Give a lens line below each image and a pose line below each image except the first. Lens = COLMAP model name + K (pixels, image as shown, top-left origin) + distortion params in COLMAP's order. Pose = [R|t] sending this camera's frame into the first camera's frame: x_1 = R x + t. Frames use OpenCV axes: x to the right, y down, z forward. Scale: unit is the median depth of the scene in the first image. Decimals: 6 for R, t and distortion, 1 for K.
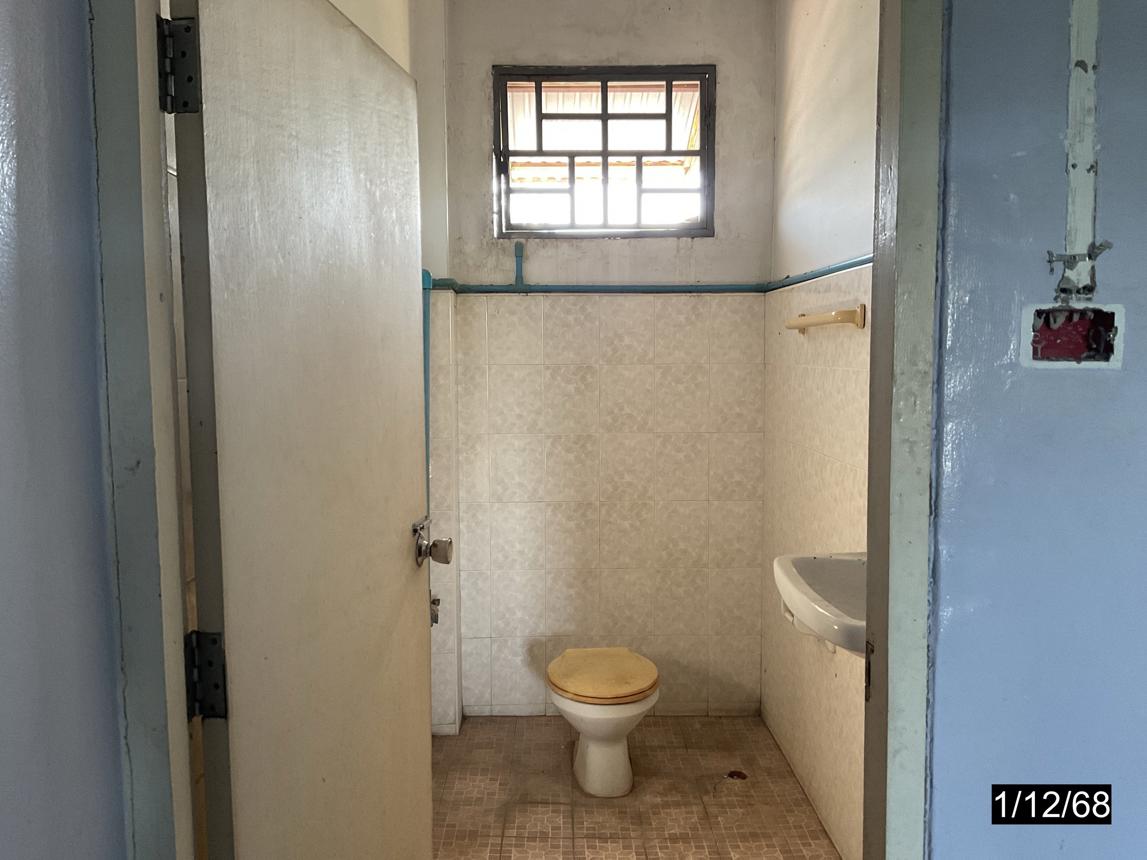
lens RADIAL K [[954.8, 0, 572.9], [0, 954.8, 429.1], [0, 0, 1]] dist [0.019759, 0.001145]
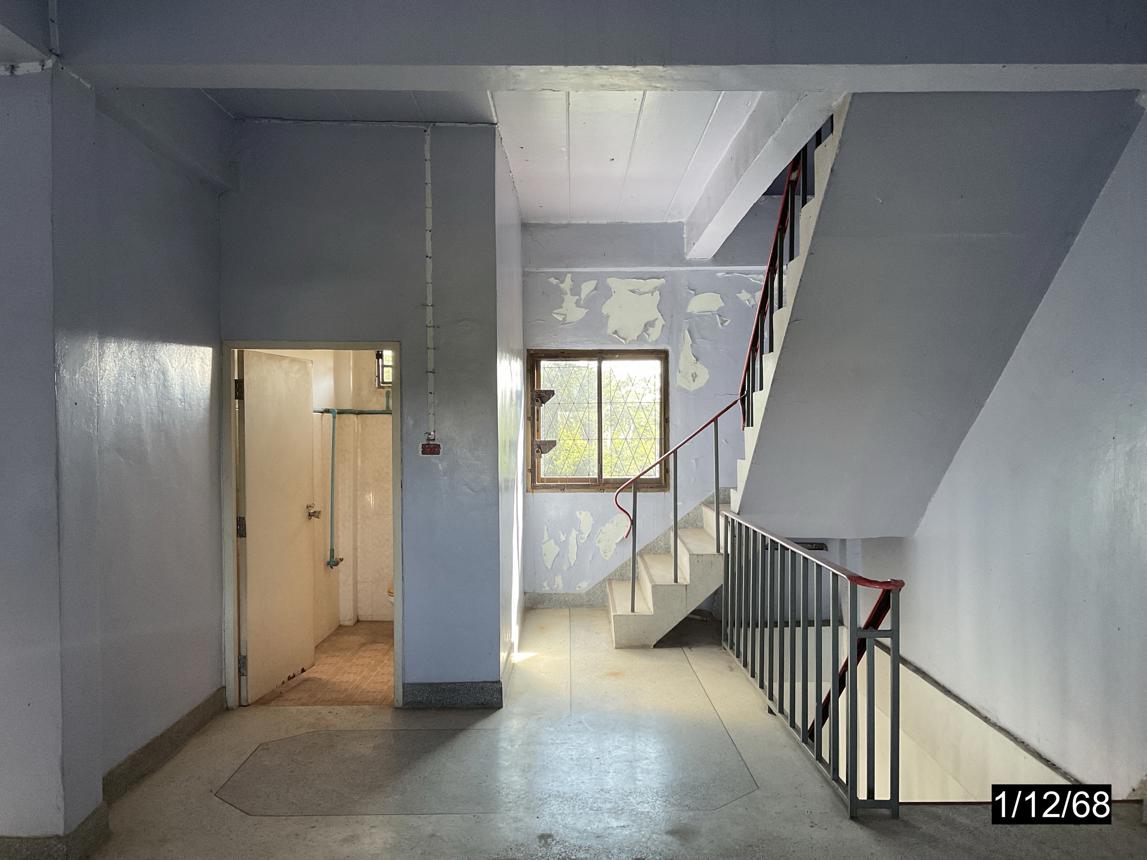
lens RADIAL K [[954.8, 0, 573.5], [0, 954.8, 433.4], [0, 0, 1]] dist [0.019759, 0.001145]
pose [[0.999859, 0.001947, -0.016681, 0.389622], [-0.003090, 0.997626, -0.068802, 0.042287], [0.016508, 0.068844, 0.997491, -1.086341]]
